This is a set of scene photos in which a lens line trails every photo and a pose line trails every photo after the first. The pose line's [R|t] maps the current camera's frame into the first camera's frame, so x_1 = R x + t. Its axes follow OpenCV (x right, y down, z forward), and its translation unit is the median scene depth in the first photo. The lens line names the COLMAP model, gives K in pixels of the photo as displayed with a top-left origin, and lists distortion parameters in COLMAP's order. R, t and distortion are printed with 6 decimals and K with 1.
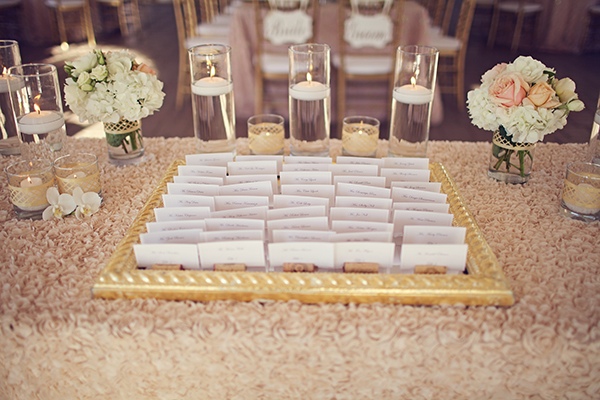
lens RADIAL K [[603.2, 0, 301.8], [0, 603.2, 204.8], [0, 0, 1]] dist [-0.053942, 0.000000]
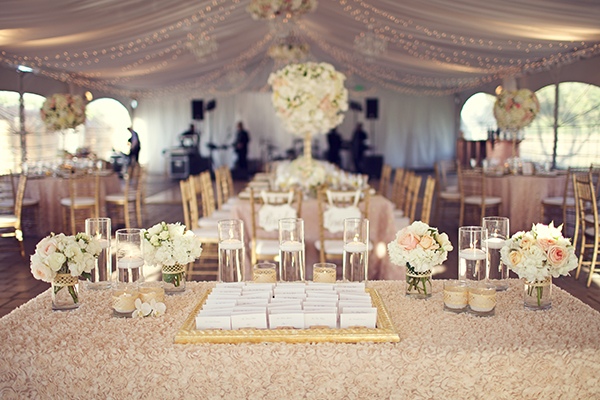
lens RADIAL K [[645.4, 0, 301.1], [0, 645.4, 199.9], [0, 0, 1]] dist [-0.028443, 0.000000]
pose [[0.999769, -0.013426, 0.016767, 0.012296], [0.018144, 0.945680, -0.324592, 0.298562], [-0.011498, 0.324821, 0.945706, -0.791810]]
